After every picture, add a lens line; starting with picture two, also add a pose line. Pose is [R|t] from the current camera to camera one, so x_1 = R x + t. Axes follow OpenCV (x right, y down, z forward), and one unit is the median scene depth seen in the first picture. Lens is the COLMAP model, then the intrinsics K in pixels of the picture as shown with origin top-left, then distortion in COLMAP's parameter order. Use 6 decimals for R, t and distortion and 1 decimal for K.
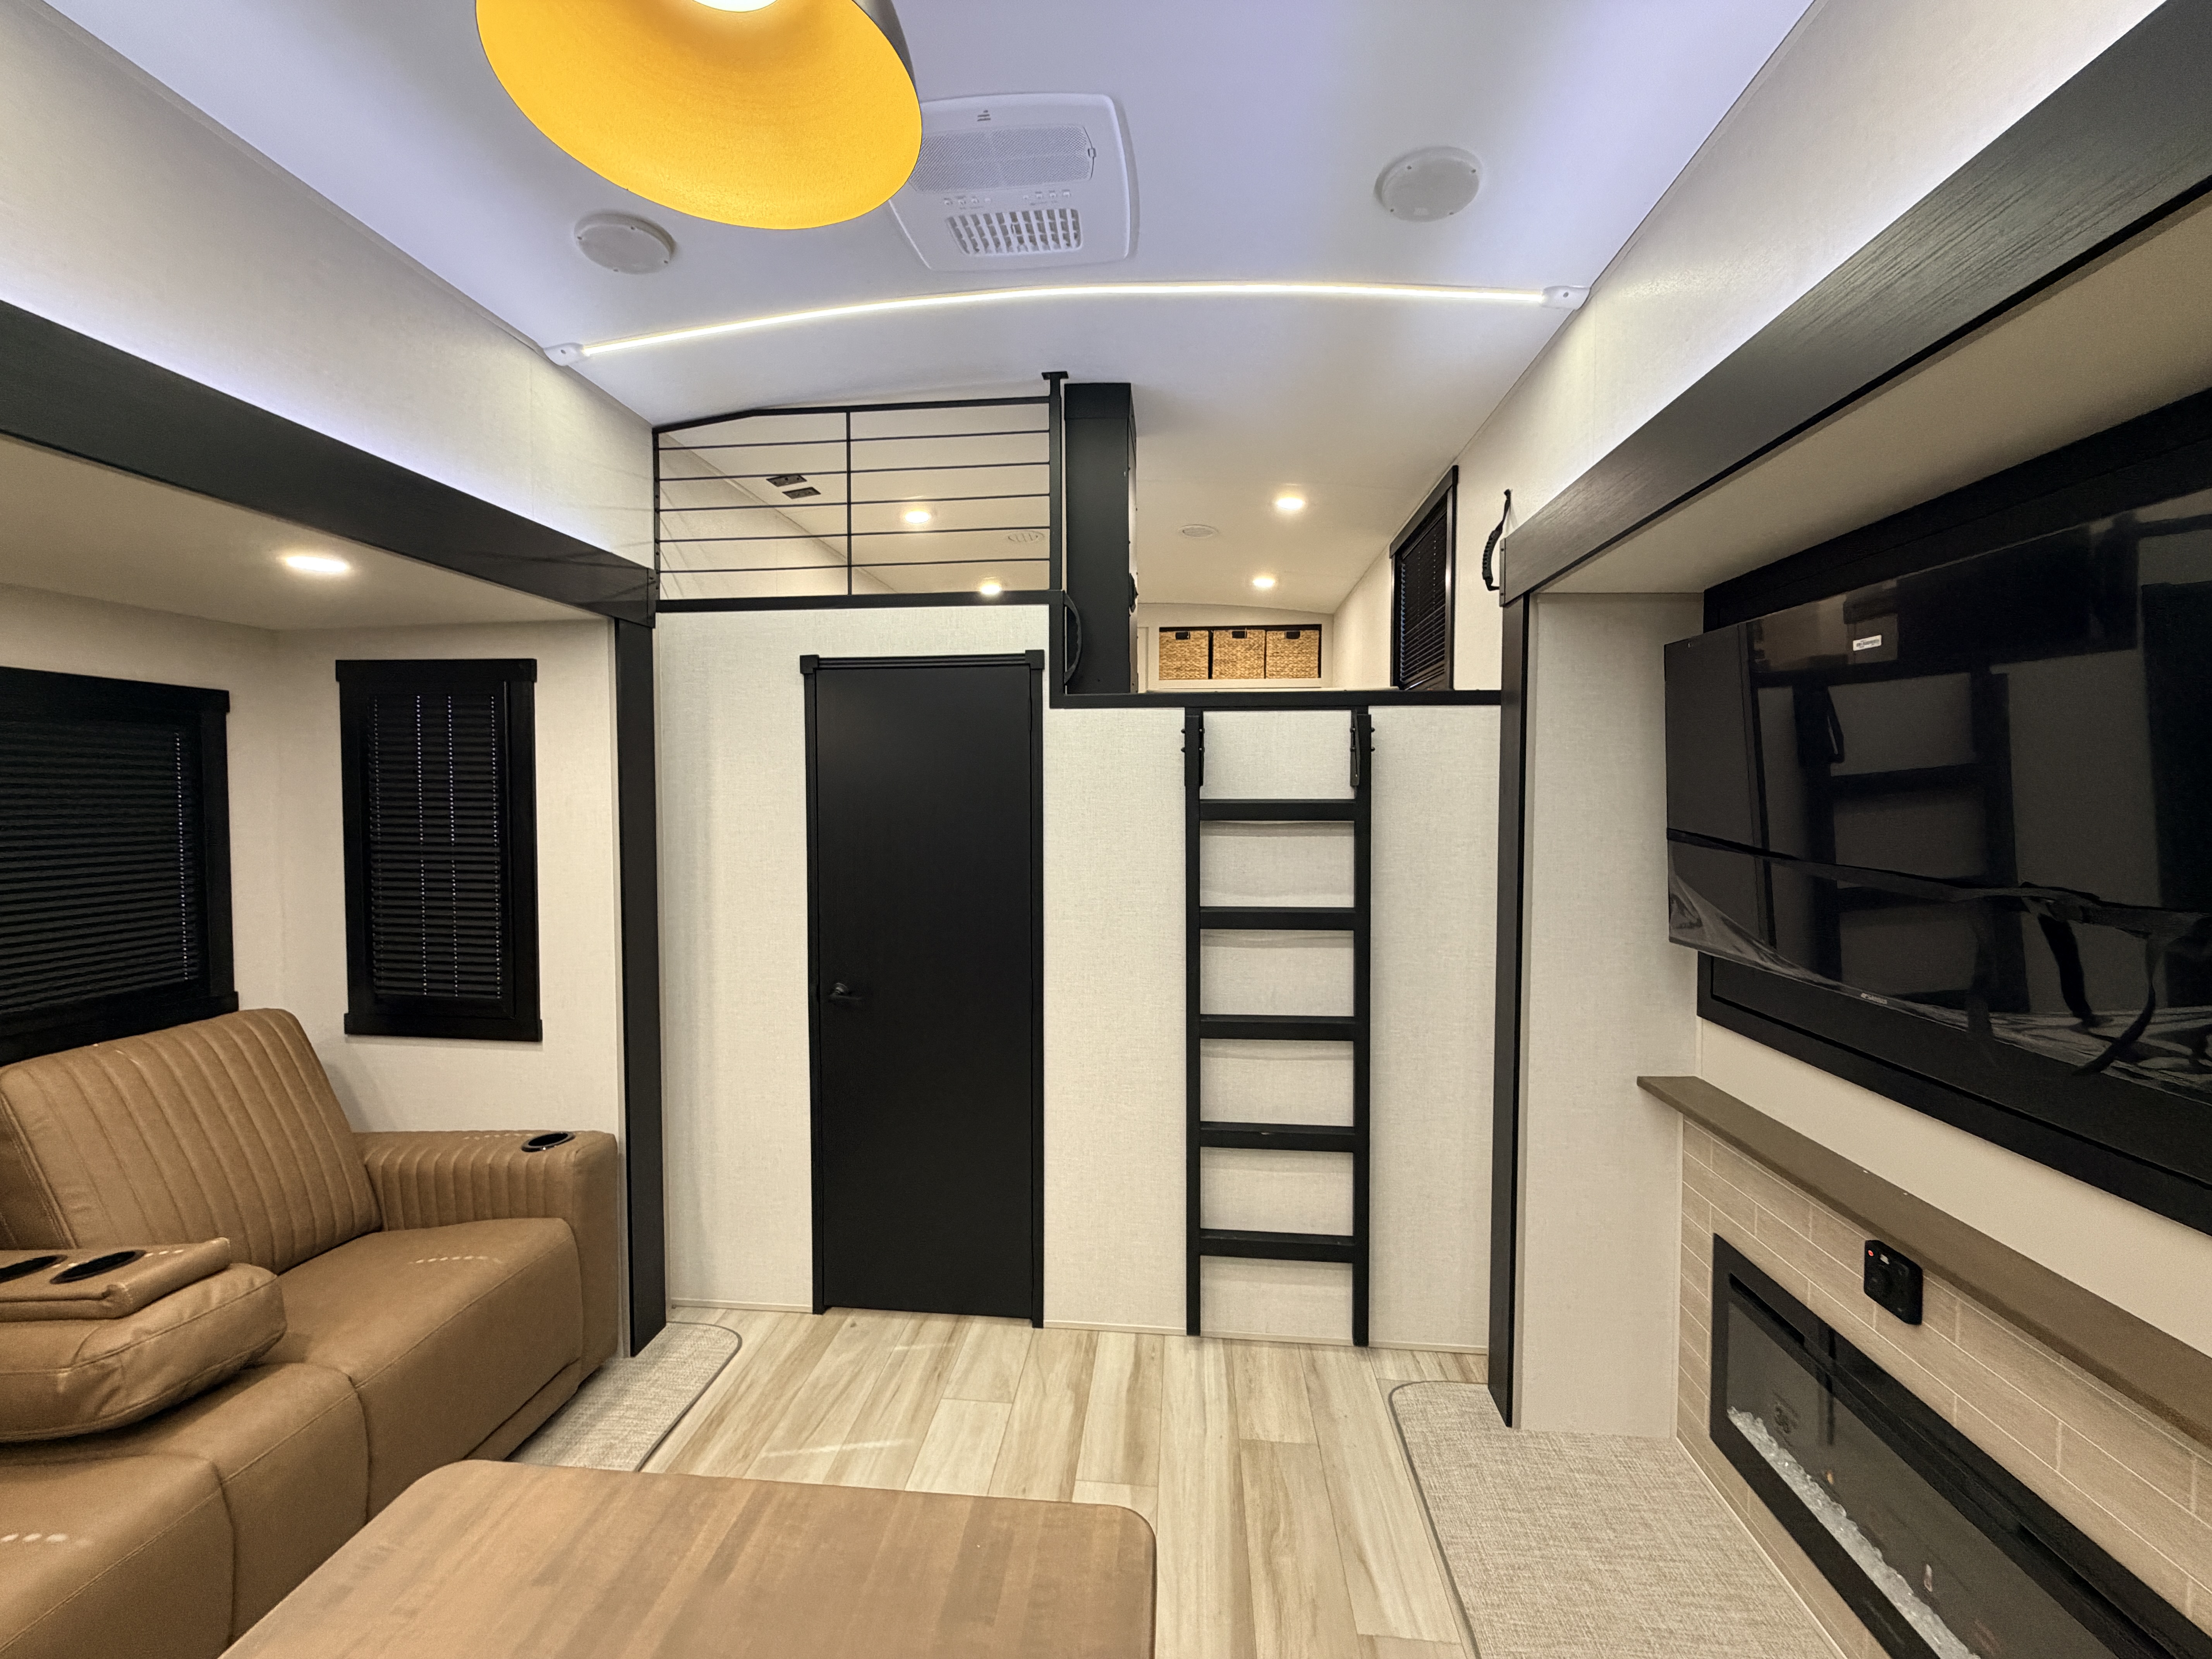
lens RADIAL K [[881.8, 0, 1095.7], [0, 881.8, 829.9], [0, 0, 1]] dist [0.000949, -0.000015]
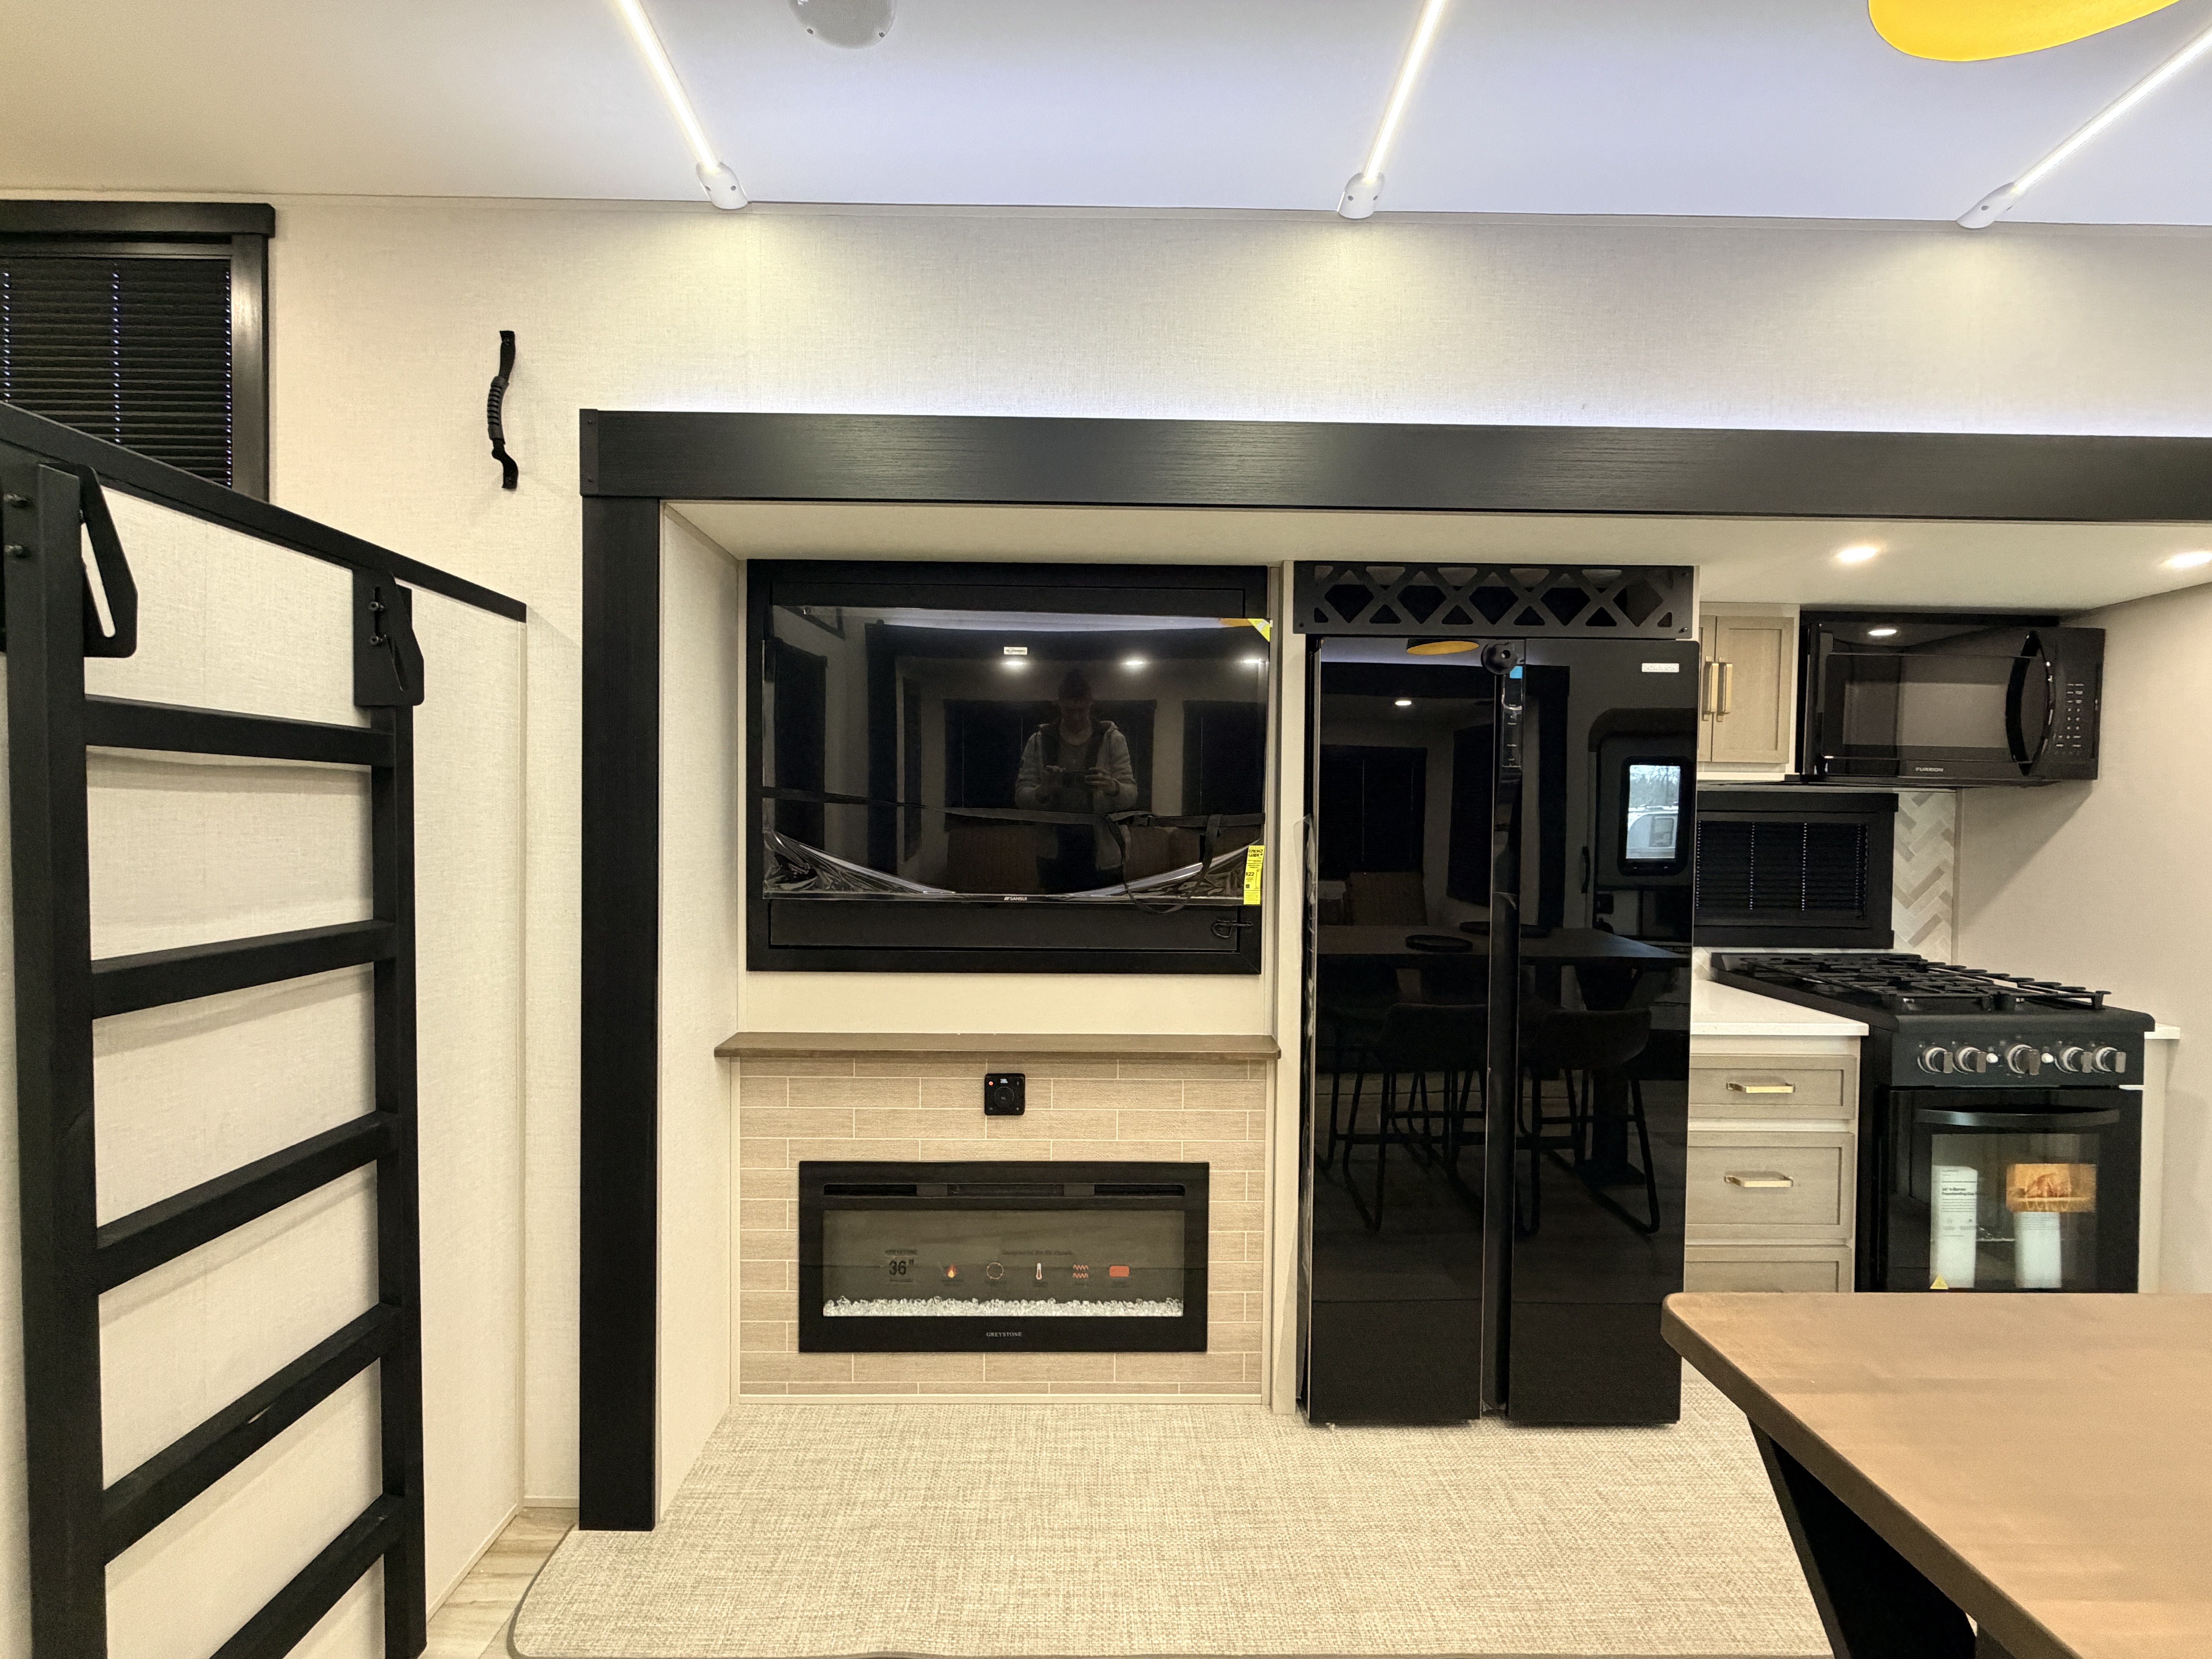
lens RADIAL K [[881.8, 0, 1103.5], [0, 881.8, 829.4], [0, 0, 1]] dist [0.000949, -0.000015]
pose [[-0.117089, -0.019691, 0.992926, -0.343090], [0.026134, 0.999396, 0.022902, 0.030073], [-0.992778, 0.028631, -0.116504, 0.626386]]
